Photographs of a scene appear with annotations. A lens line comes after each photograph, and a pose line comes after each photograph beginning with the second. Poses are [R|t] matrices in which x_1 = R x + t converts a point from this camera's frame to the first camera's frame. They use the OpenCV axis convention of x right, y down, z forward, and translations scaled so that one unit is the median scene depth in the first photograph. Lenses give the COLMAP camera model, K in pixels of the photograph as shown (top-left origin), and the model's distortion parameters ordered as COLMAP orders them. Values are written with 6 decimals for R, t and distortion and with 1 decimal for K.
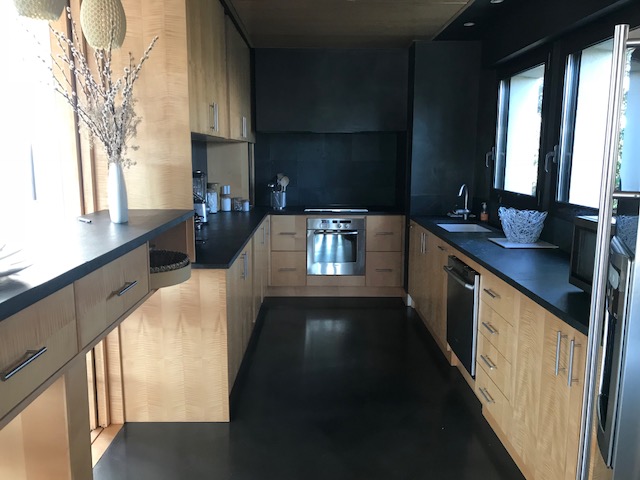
lens RADIAL K [[521.9, 0, 320.0], [0, 521.9, 240.0], [0, 0, 1]] dist [0.040232, -0.009091]
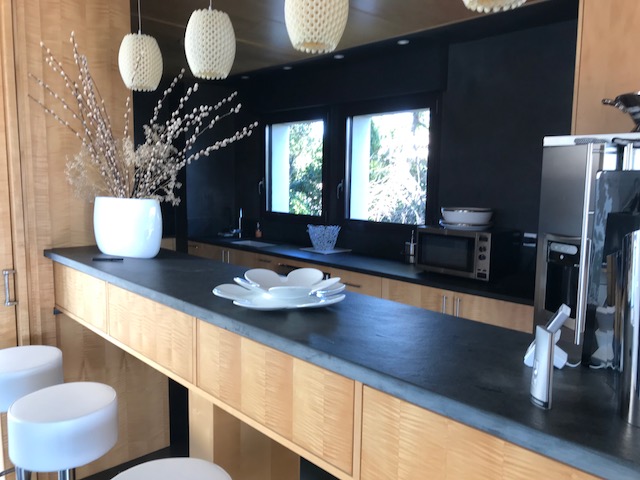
lens RADIAL K [[521.9, 0, 320.0], [0, 521.9, 240.0], [0, 0, 1]] dist [0.040232, -0.009091]
pose [[0.735296, -0.072763, 0.673829, -0.535641], [0.097611, 0.995224, 0.000954, -0.023406], [-0.670681, 0.065072, 0.738886, 0.013858]]
